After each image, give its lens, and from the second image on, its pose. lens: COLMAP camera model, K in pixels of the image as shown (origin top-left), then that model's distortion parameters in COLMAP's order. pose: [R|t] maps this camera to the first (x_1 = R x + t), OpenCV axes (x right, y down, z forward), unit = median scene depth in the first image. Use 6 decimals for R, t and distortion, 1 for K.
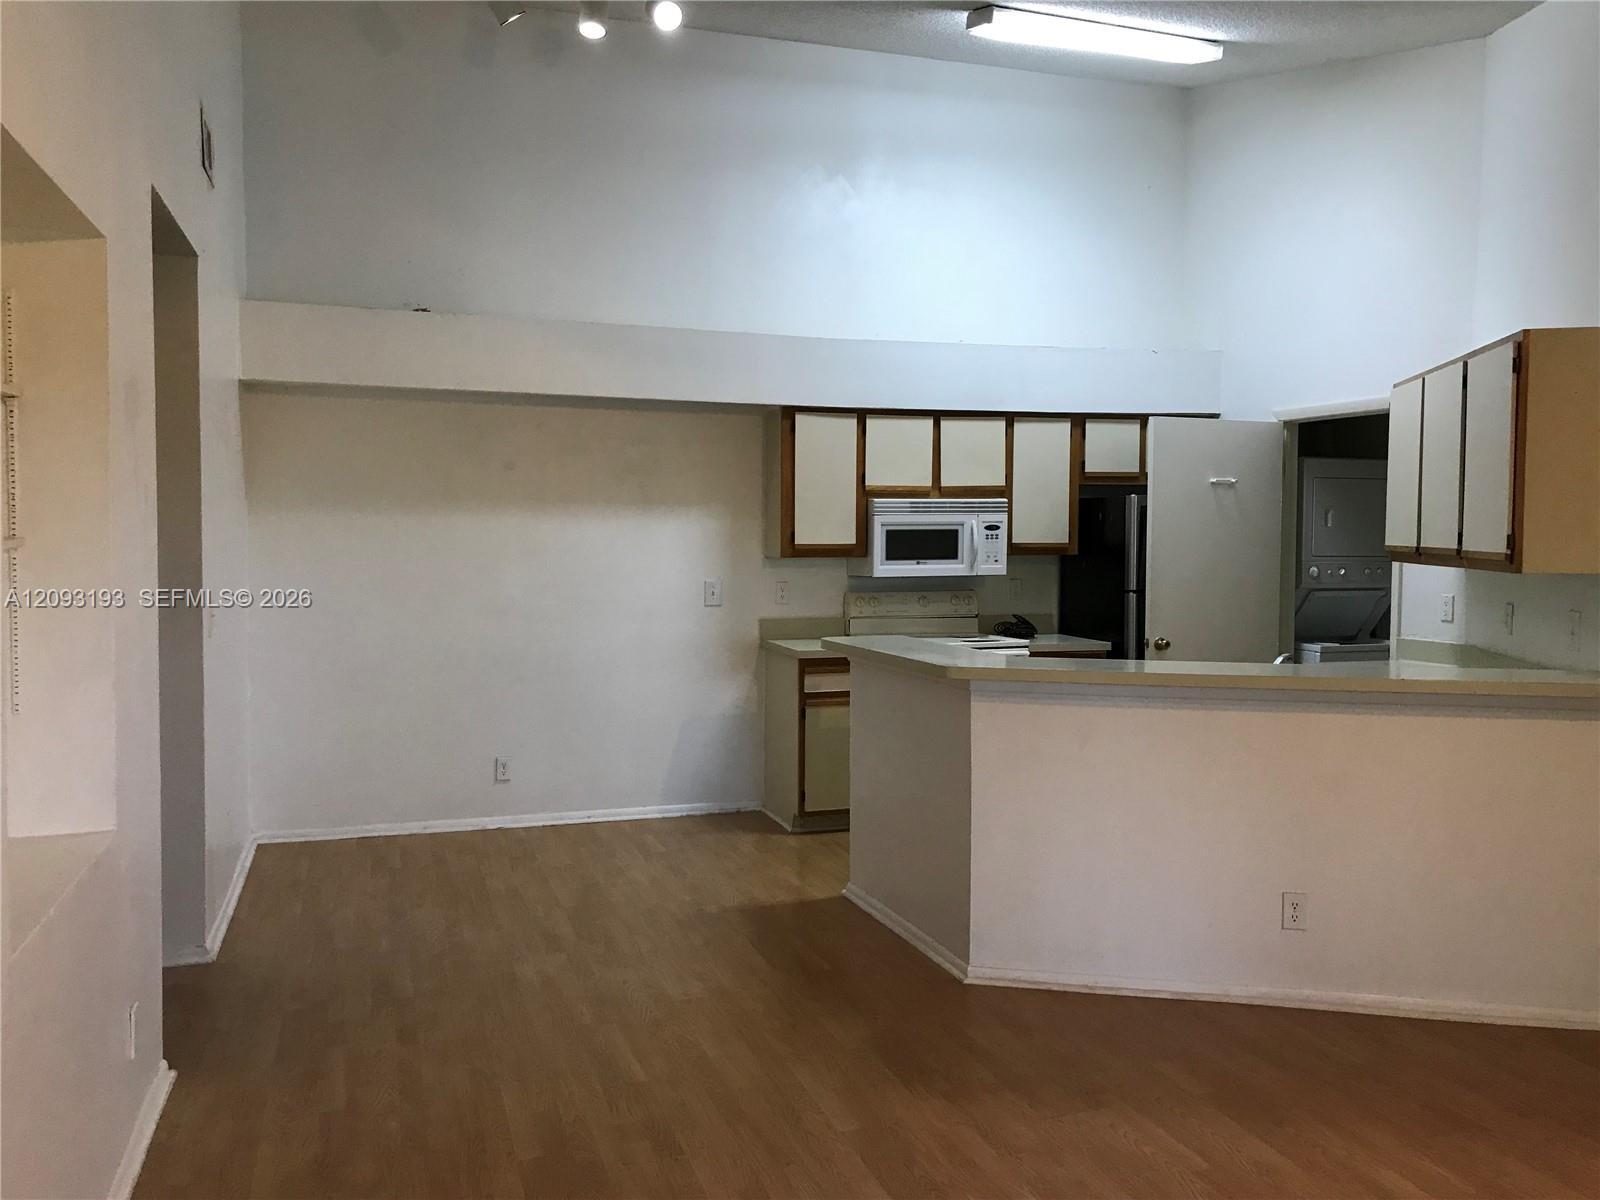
lens RADIAL K [[1318.3, 0, 801.2], [0, 1318.3, 594.1], [0, 0, 1]] dist [0.005825, 0.002137]
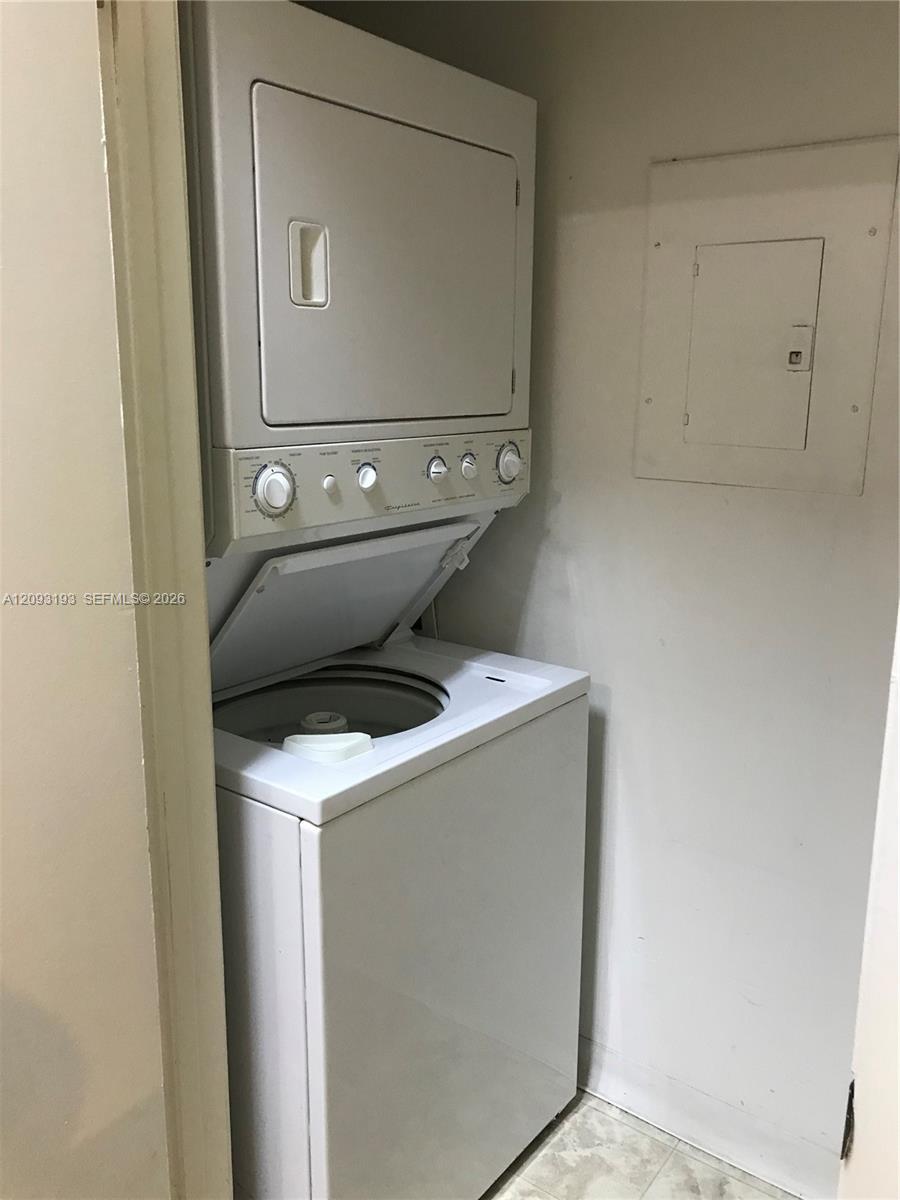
lens RADIAL K [[988.7, 0, 450.0], [0, 988.7, 599.8], [0, 0, 1]] dist [0.005825, 0.002137]
pose [[0.826831, -0.122843, 0.548872, 0.314738], [0.025594, 0.983064, 0.181465, -0.029332], [-0.561868, -0.135993, 0.815972, 0.835705]]
